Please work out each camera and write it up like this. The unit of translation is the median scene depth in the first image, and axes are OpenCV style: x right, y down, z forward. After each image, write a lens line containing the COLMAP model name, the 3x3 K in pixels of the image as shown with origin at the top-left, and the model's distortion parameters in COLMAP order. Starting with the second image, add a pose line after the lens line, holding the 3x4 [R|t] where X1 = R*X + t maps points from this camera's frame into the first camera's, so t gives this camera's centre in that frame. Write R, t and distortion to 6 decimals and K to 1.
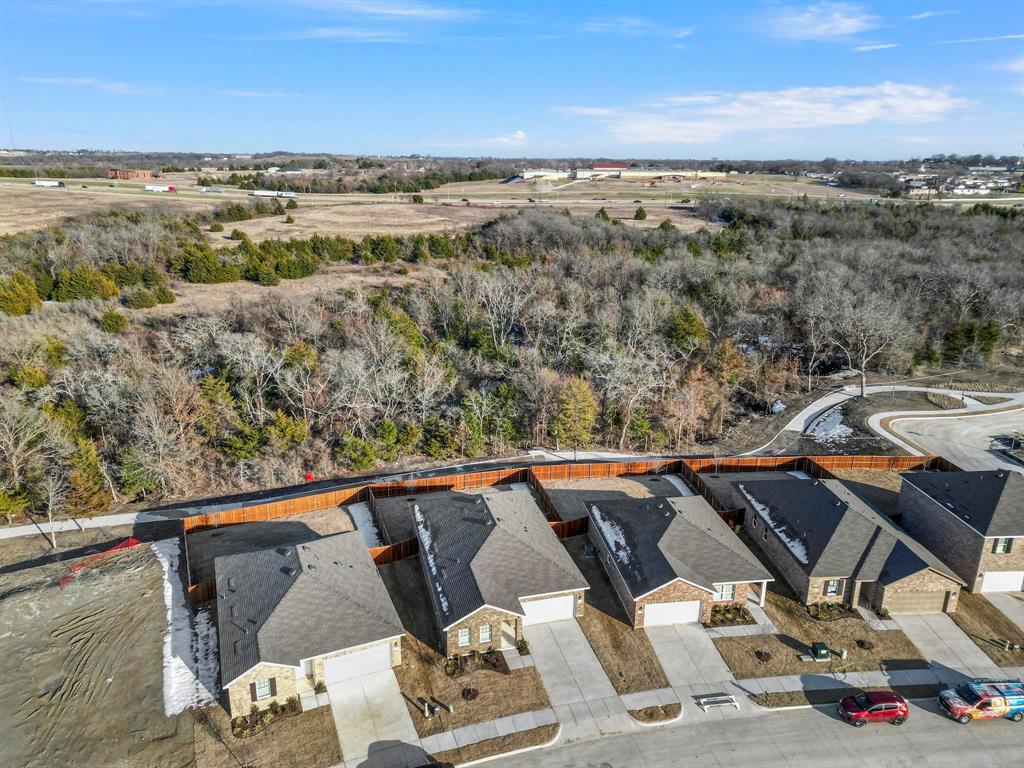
lens RADIAL K [[734.6, 0, 512.0], [0, 734.6, 384.0], [0, 0, 1]] dist [0.090252, -0.086880]
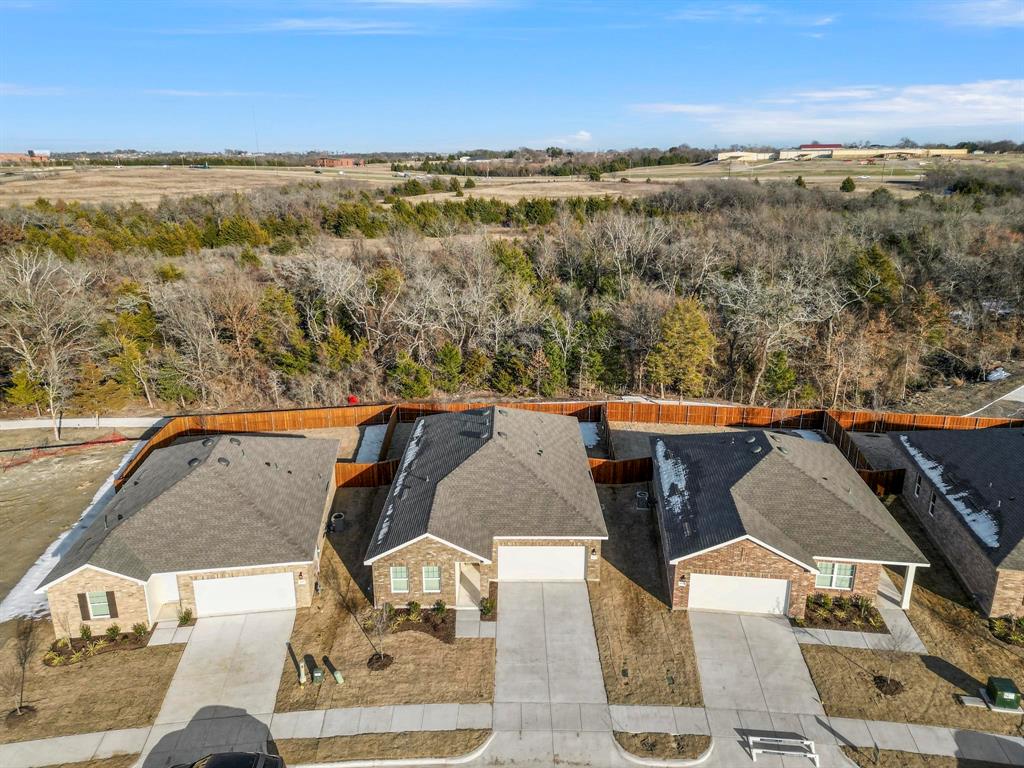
lens RADIAL K [[734.6, 0, 512.0], [0, 734.6, 384.0], [0, 0, 1]] dist [0.090252, -0.086880]
pose [[0.964457, 0.067016, -0.255599, 0.175326], [-0.070077, 0.997537, -0.002876, 0.144241], [0.254776, 0.020685, 0.966779, 0.339303]]
